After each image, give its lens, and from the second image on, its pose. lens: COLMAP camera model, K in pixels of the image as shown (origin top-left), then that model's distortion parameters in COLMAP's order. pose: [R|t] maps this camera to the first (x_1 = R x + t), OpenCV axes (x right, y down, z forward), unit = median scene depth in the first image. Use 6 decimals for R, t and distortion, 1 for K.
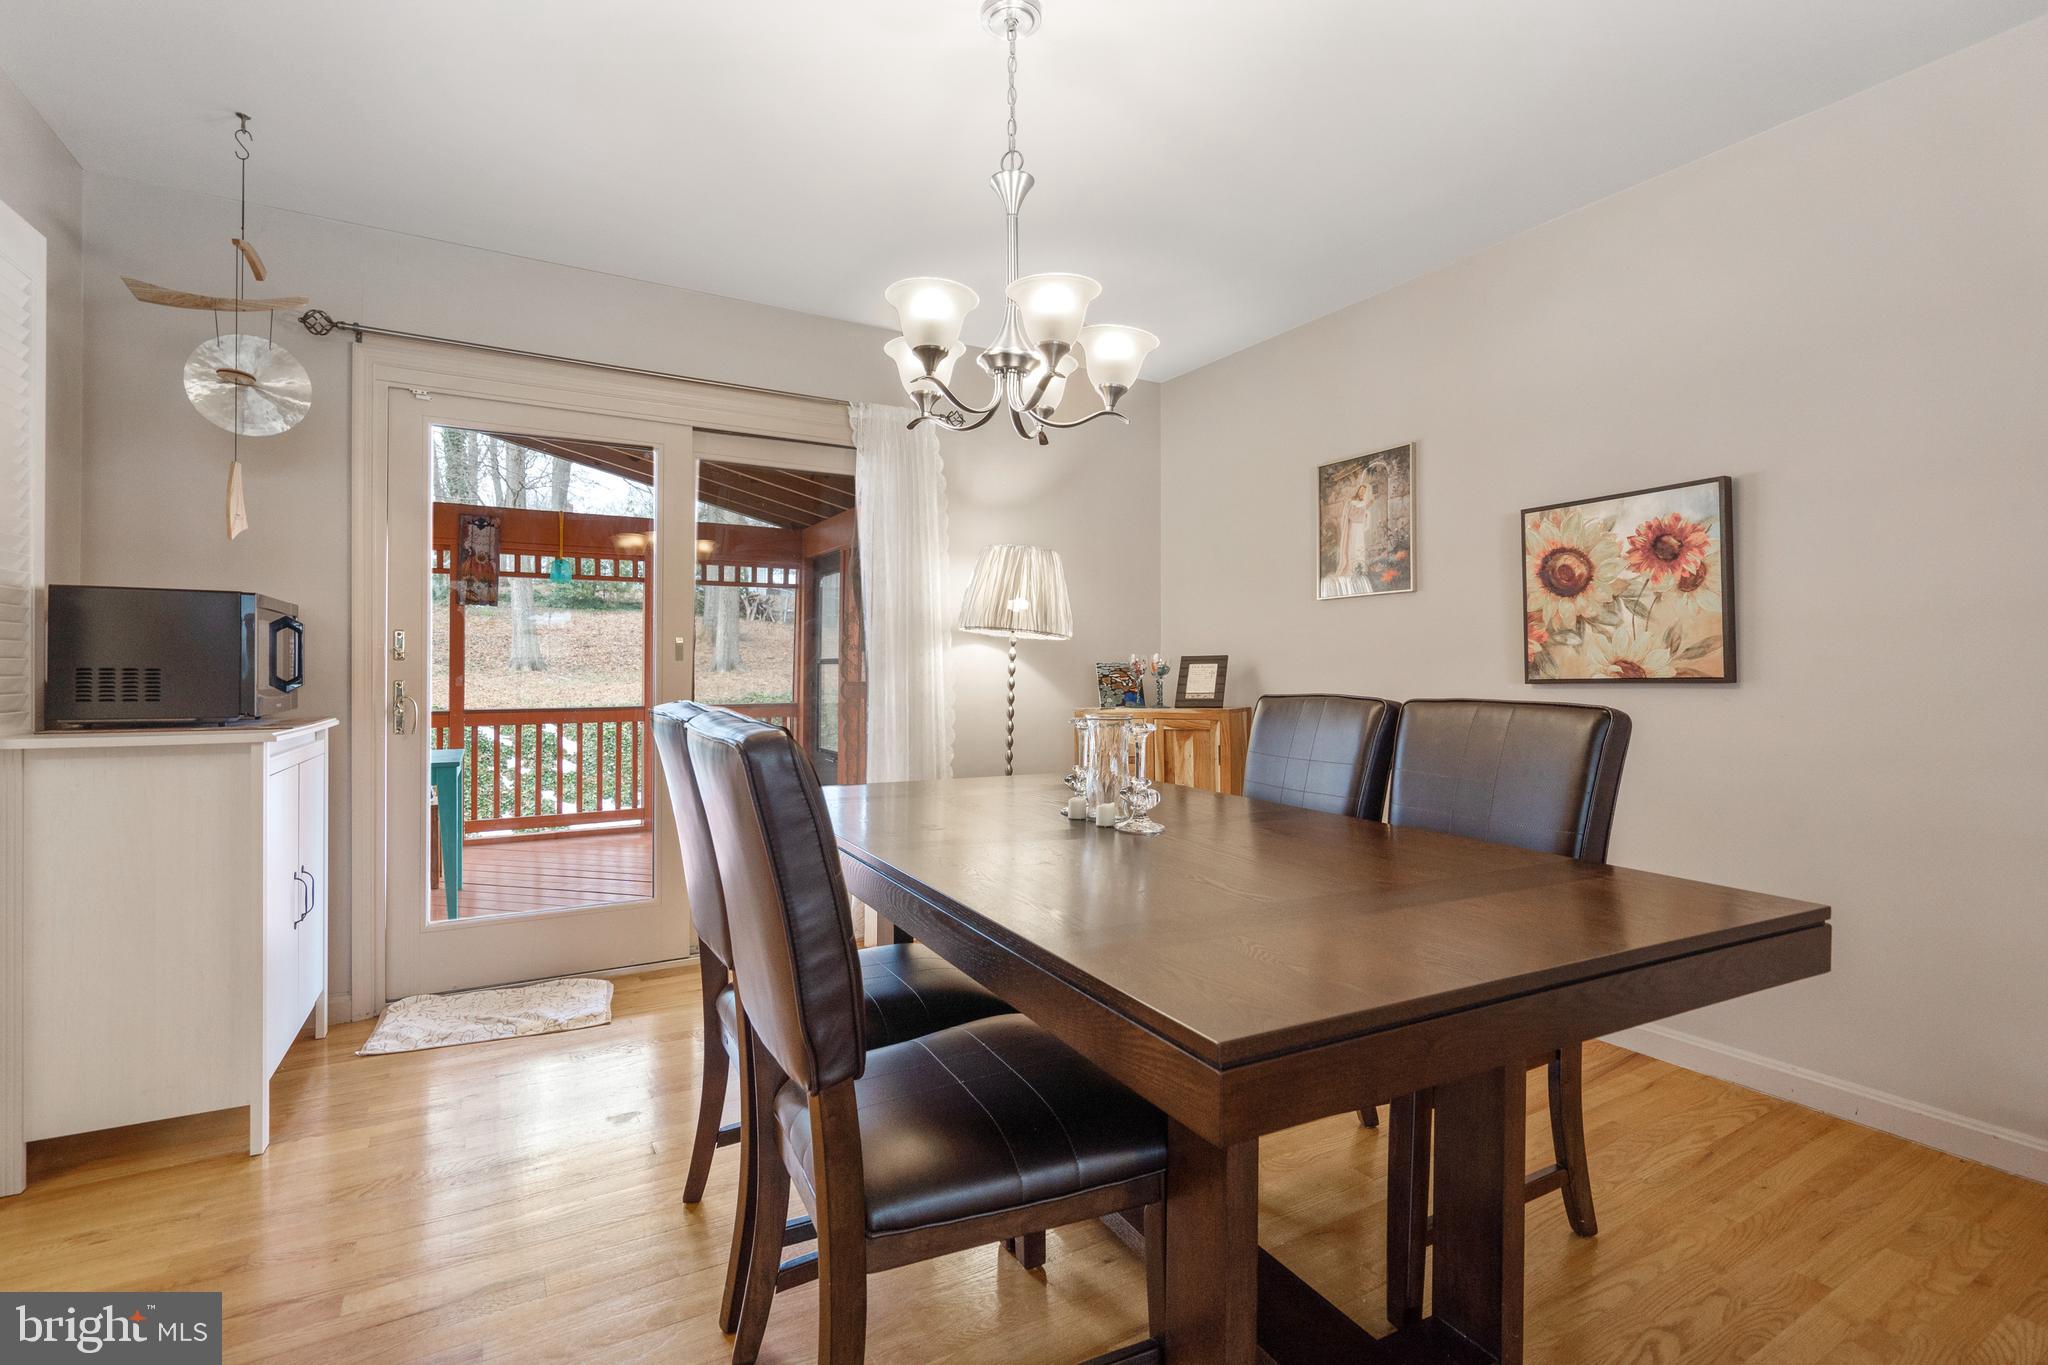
lens RADIAL K [[956.3, 0, 1028.8], [0, 956.3, 673.3], [0, 0, 1]] dist [0.003964, 0.000882]
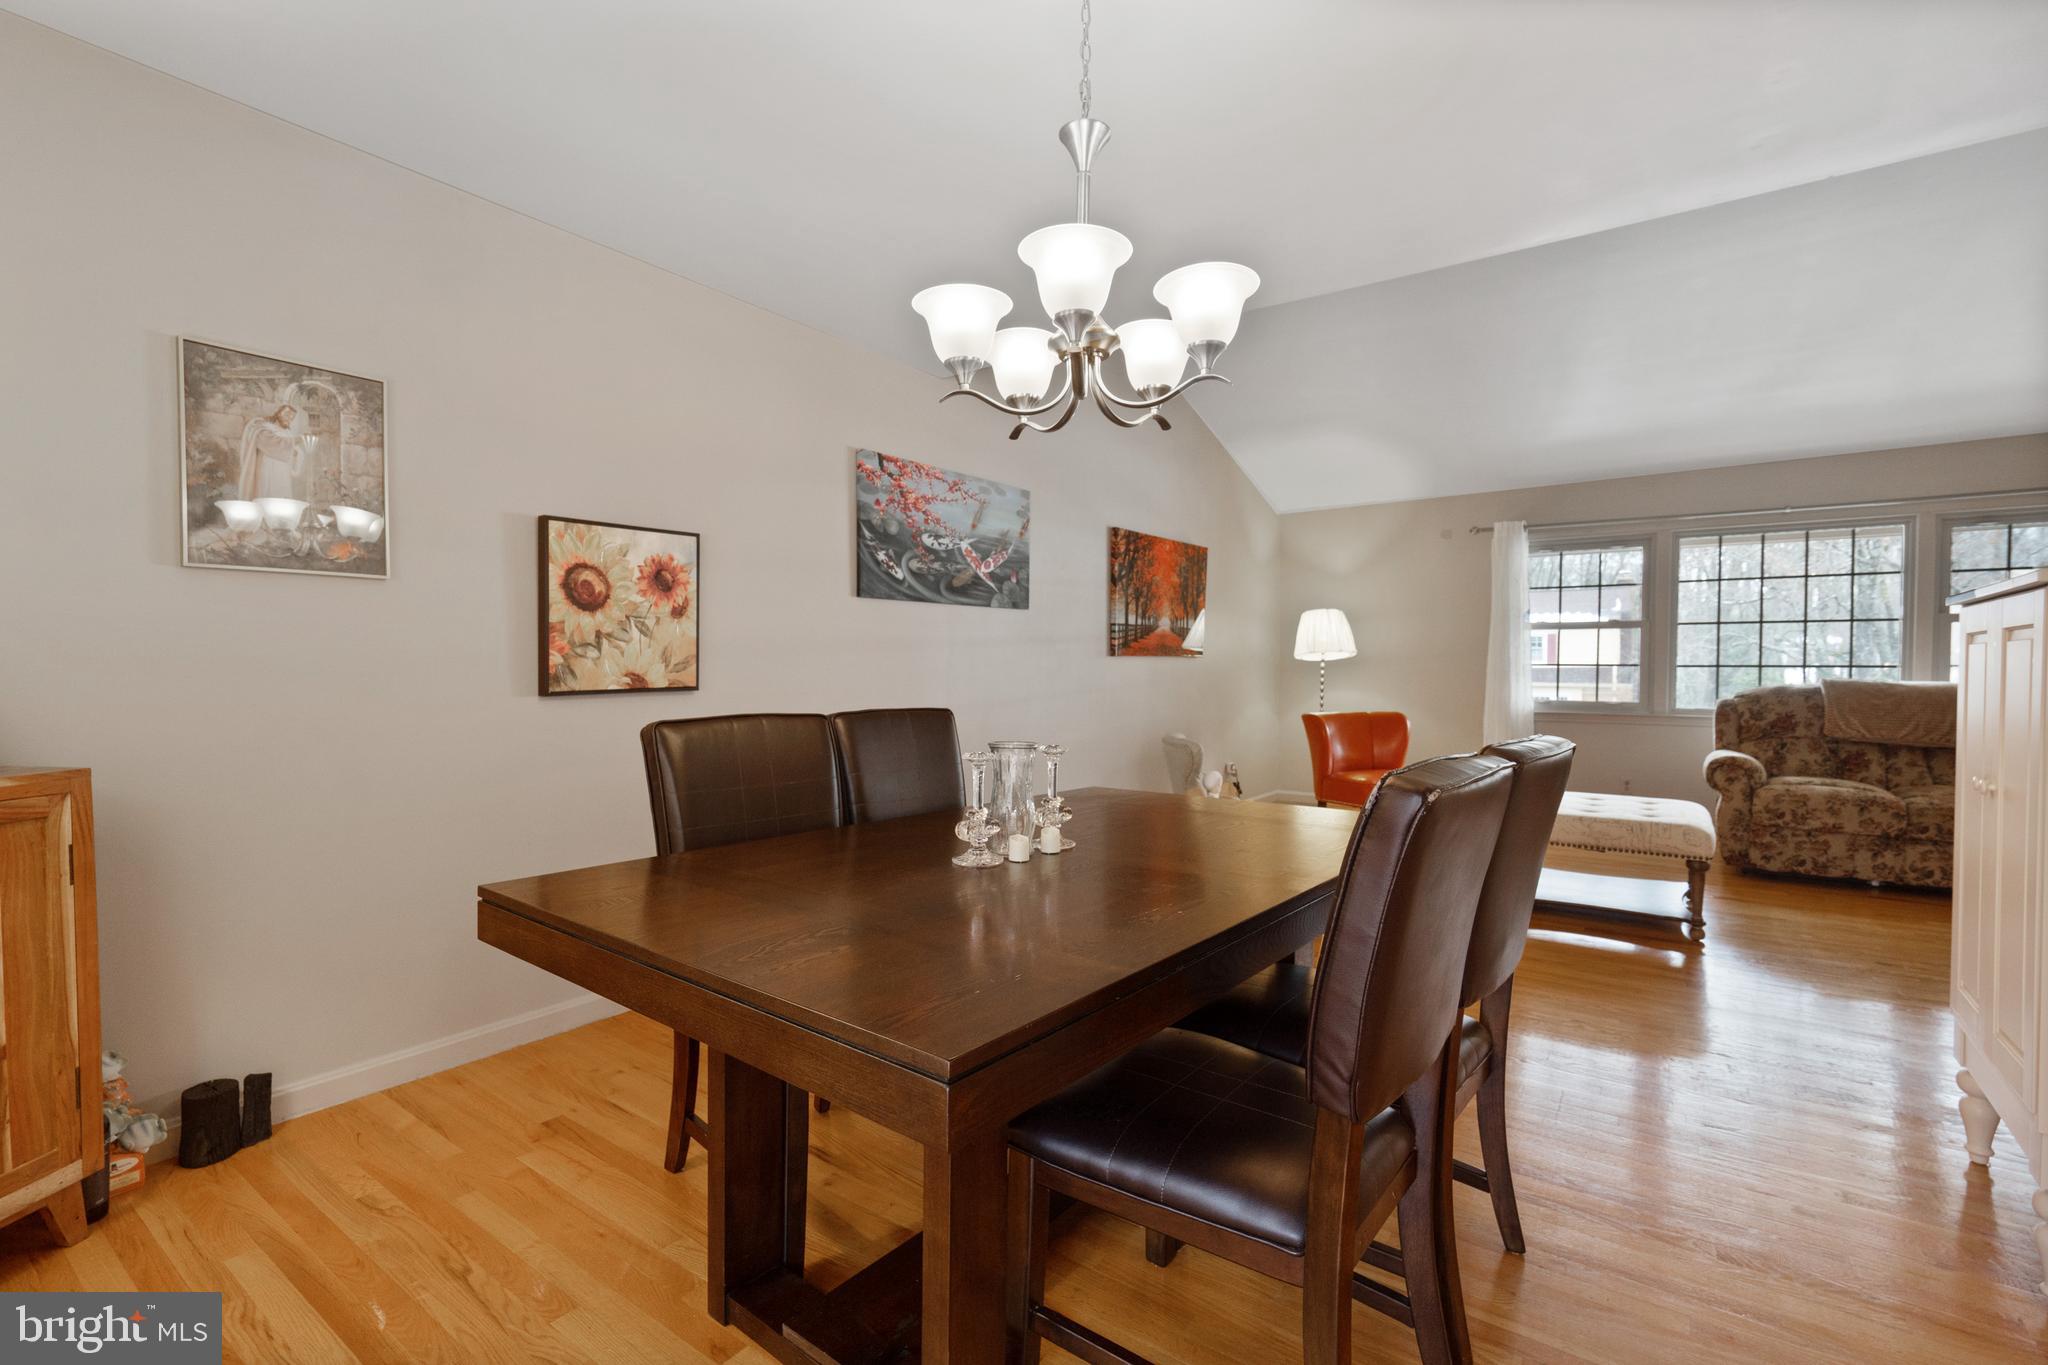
lens RADIAL K [[956.3, 0, 1025.7], [0, 956.3, 689.3], [0, 0, 1]] dist [0.003964, 0.000882]
pose [[-0.419822, -0.011400, 0.907535, -0.584518], [0.008307, 0.999831, 0.016402, -0.008713], [-0.907569, 0.014425, -0.419656, 1.017312]]
